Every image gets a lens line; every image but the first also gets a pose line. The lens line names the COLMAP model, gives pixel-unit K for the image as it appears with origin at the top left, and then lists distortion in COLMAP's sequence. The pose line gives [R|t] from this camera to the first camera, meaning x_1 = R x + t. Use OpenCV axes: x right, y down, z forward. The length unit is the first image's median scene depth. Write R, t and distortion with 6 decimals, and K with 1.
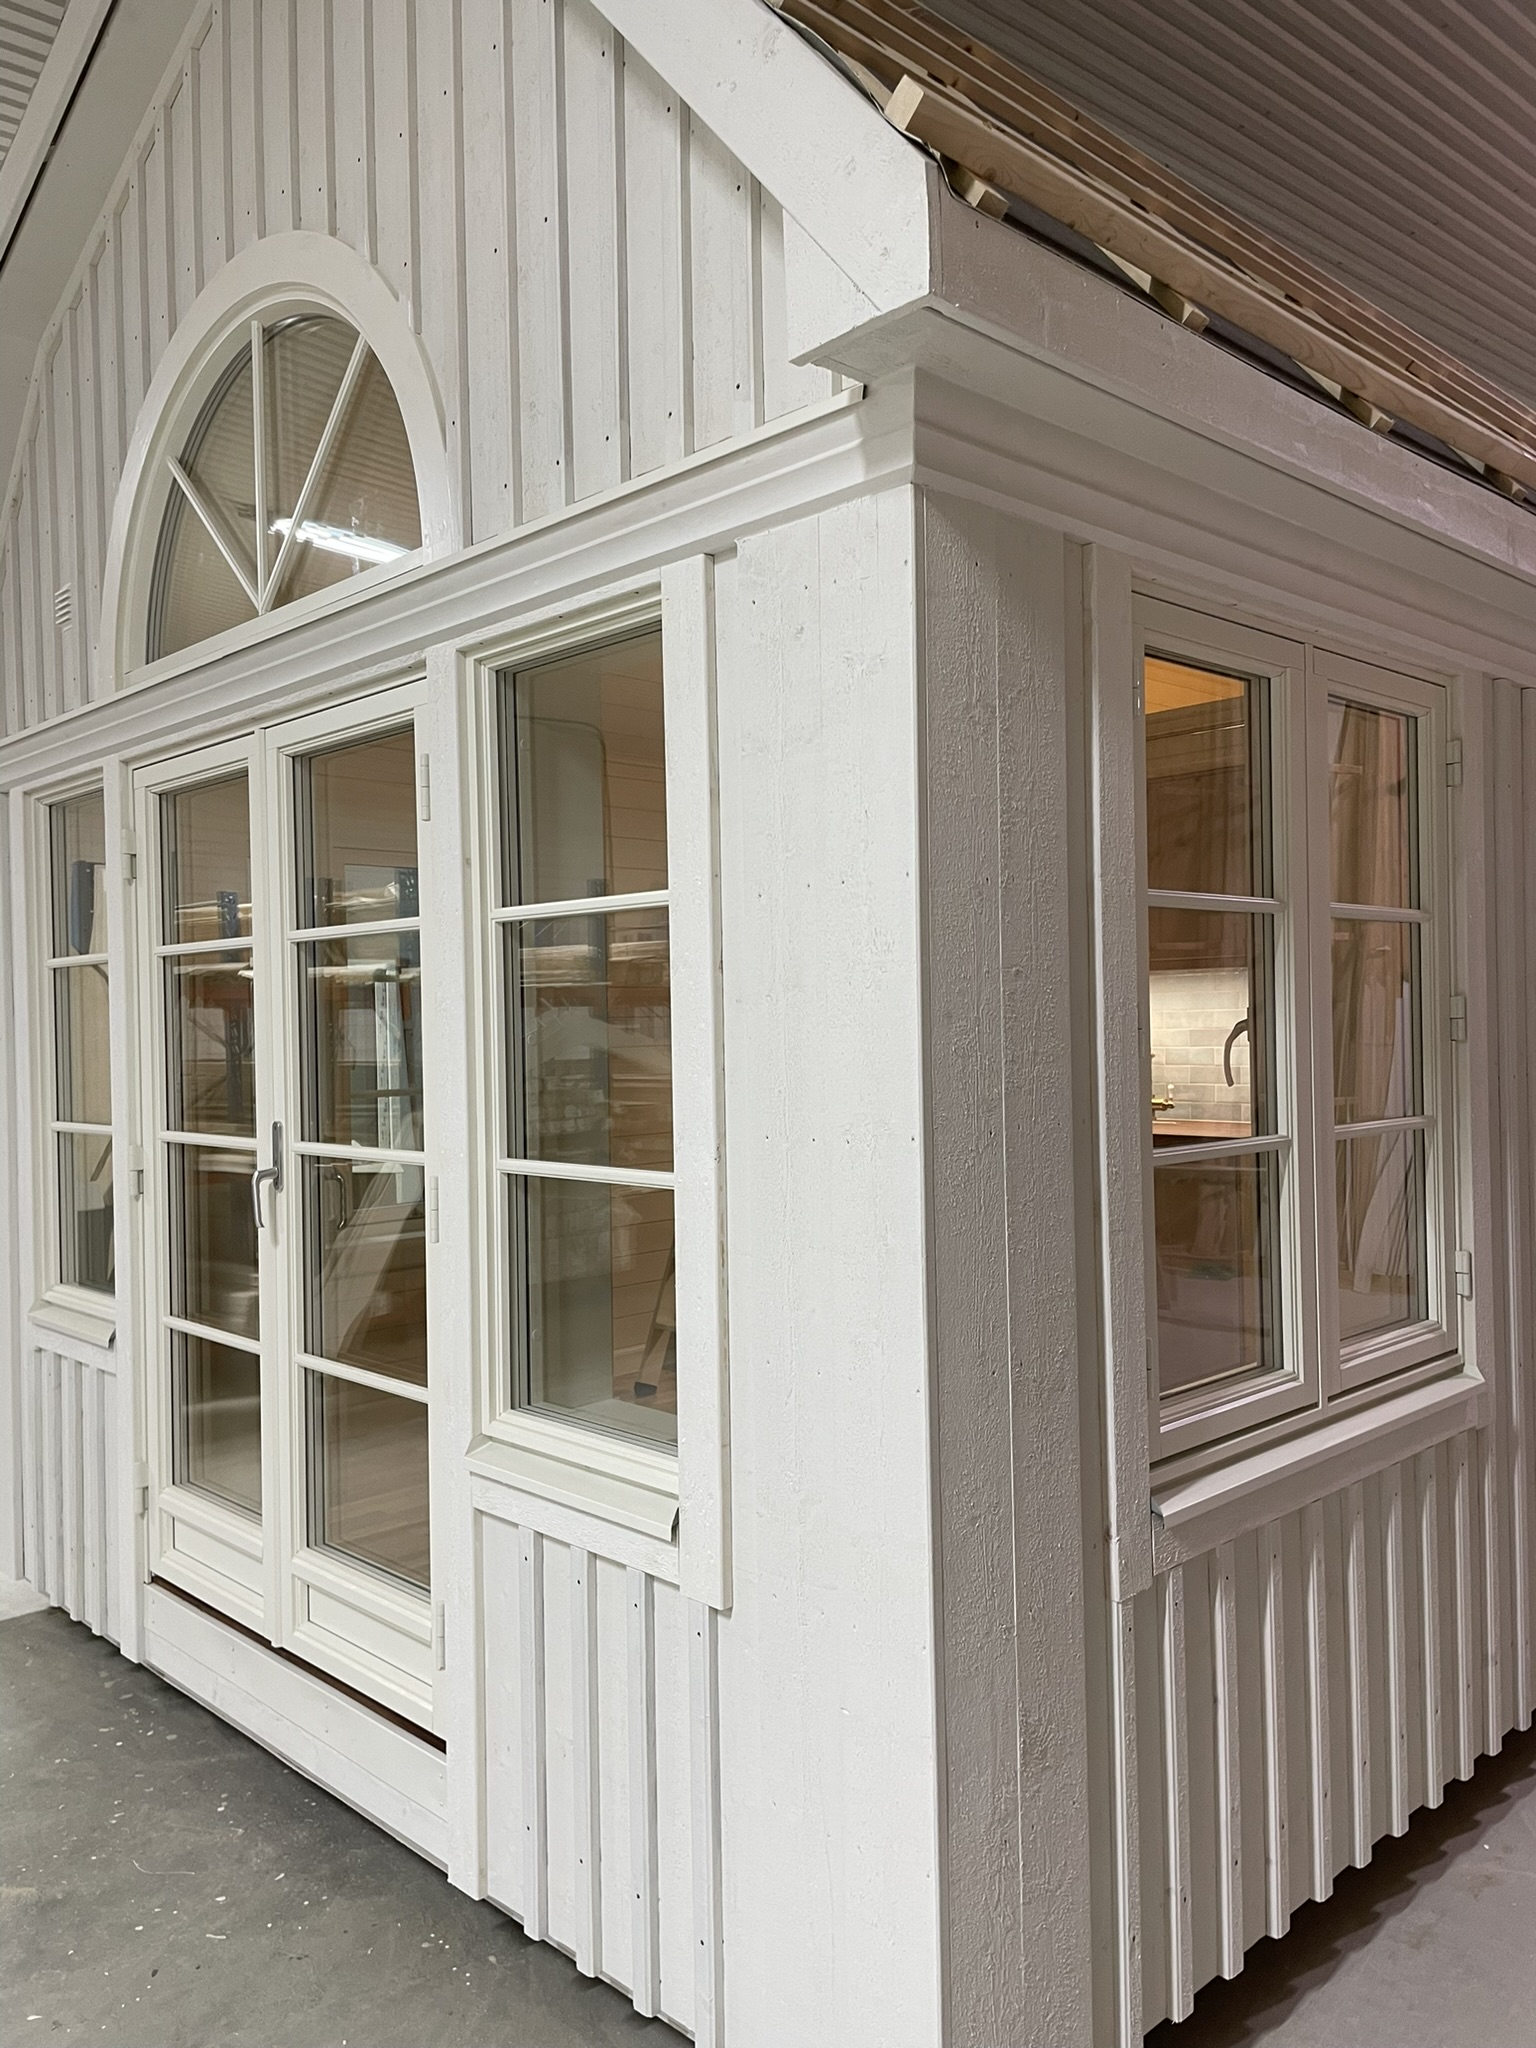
lens RADIAL K [[1567.1, 0, 763.7], [0, 1567.1, 1038.3], [0, 0, 1]] dist [0.081069, -0.104755]
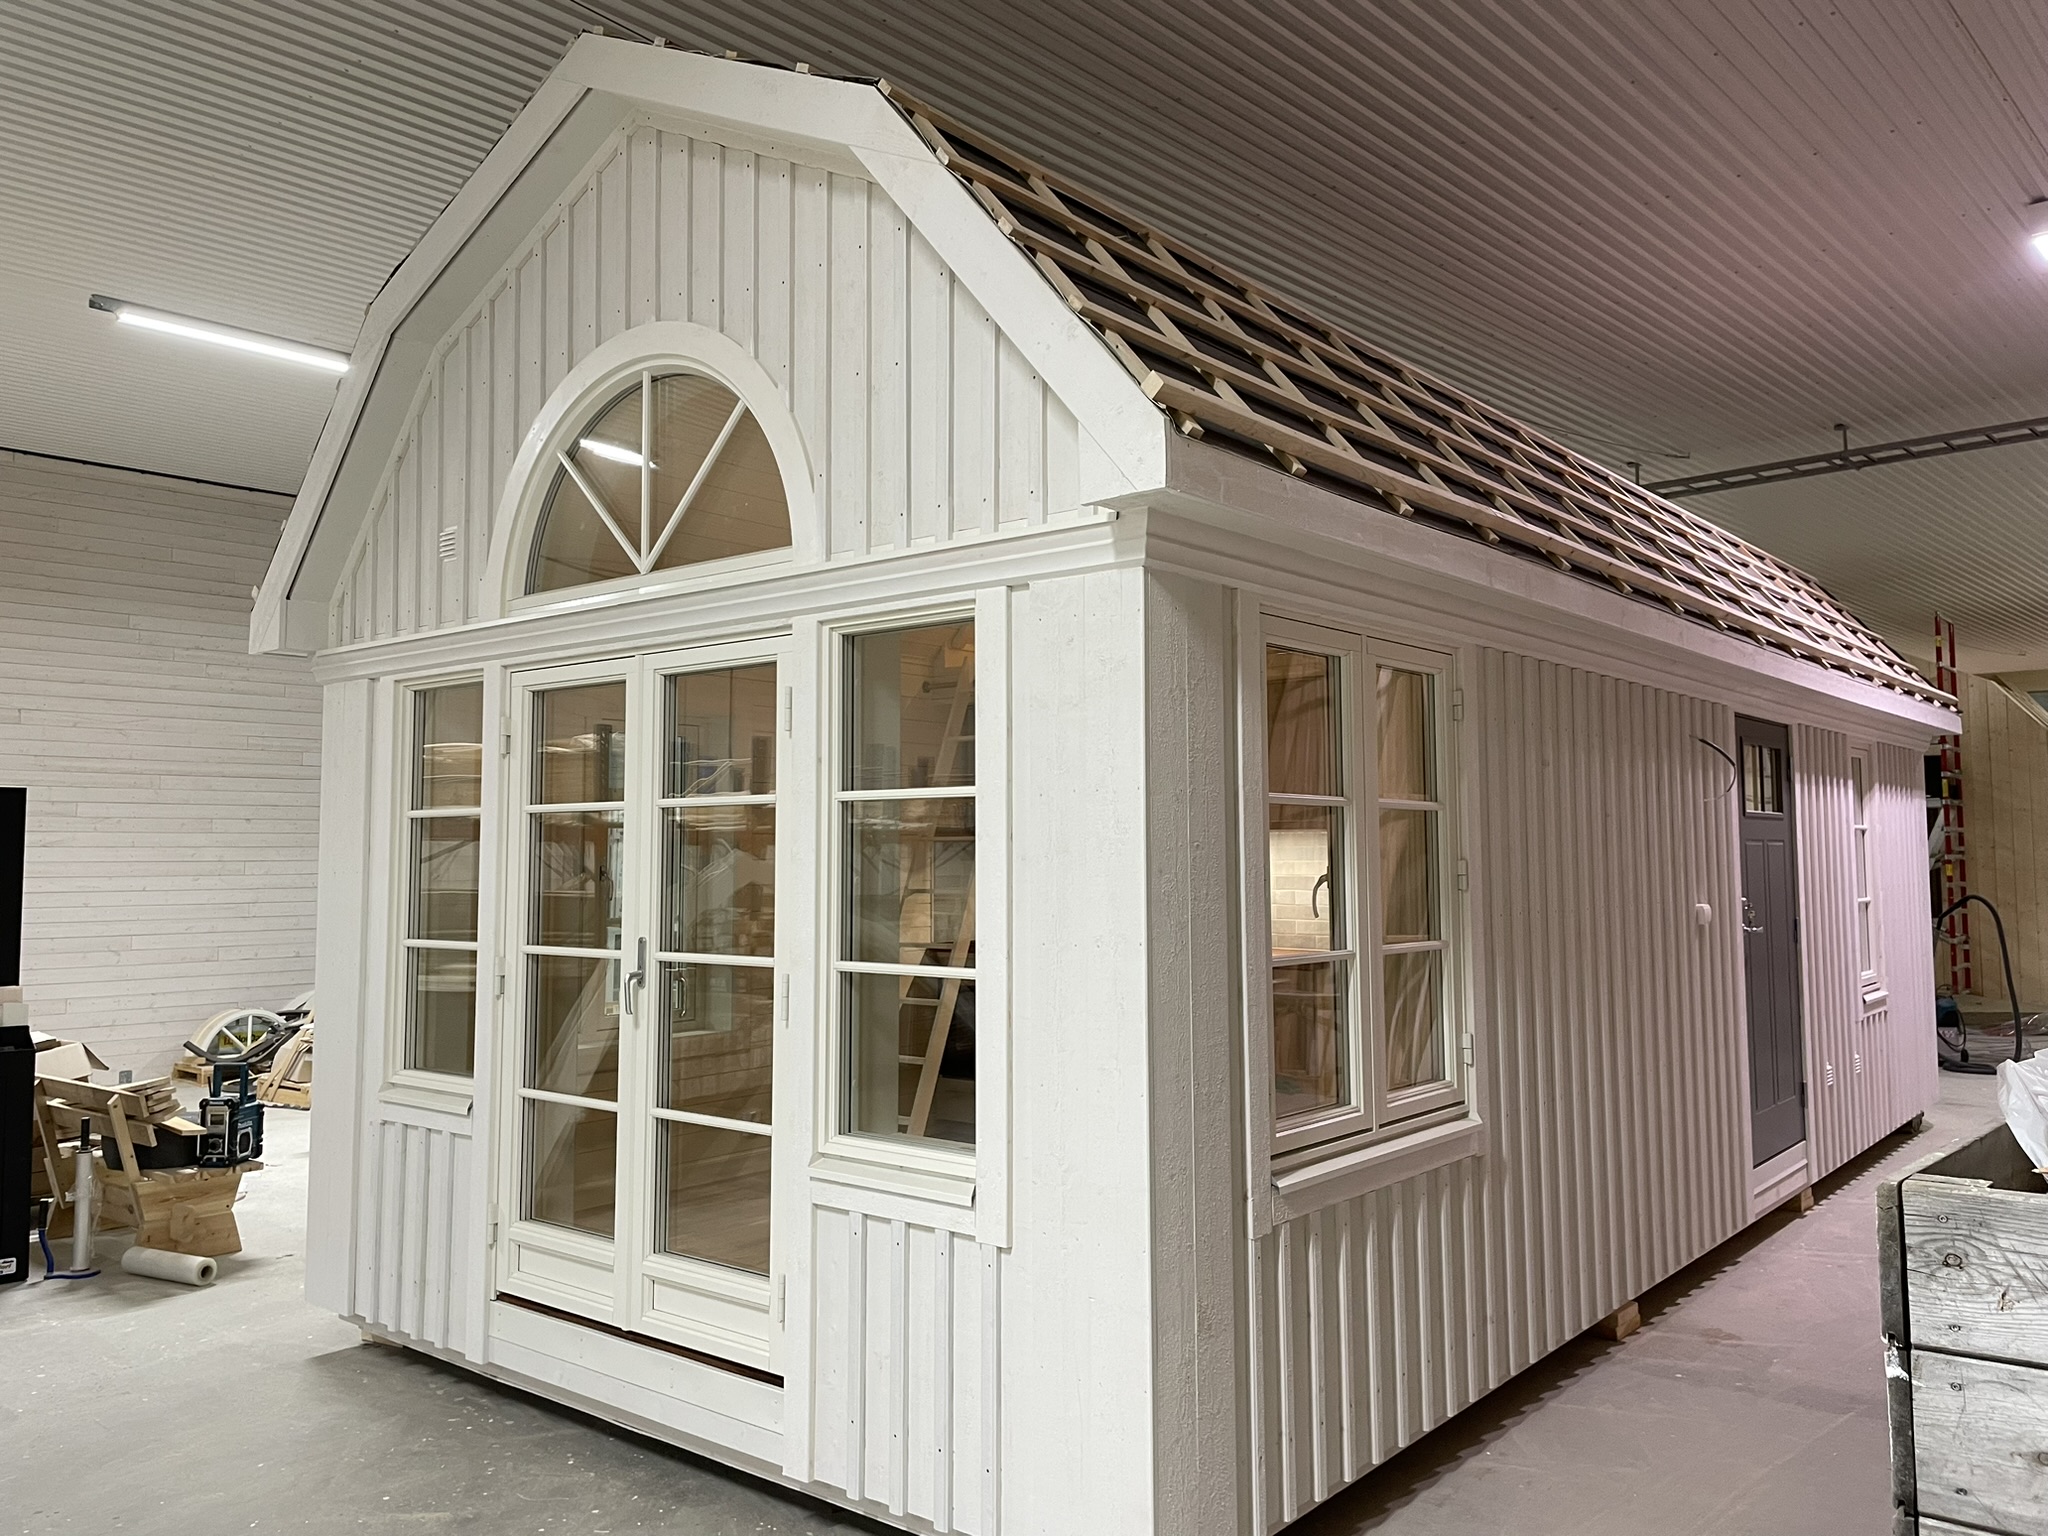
lens RADIAL K [[1567.1, 0, 1018.8], [0, 1567.1, 751.2], [0, 0, 1]] dist [0.081069, -0.104755]
pose [[0.993348, 0.023141, 0.112800, -0.168772], [-0.014207, 0.996744, -0.079372, -0.005681], [-0.114270, 0.077241, 0.990442, -0.495565]]
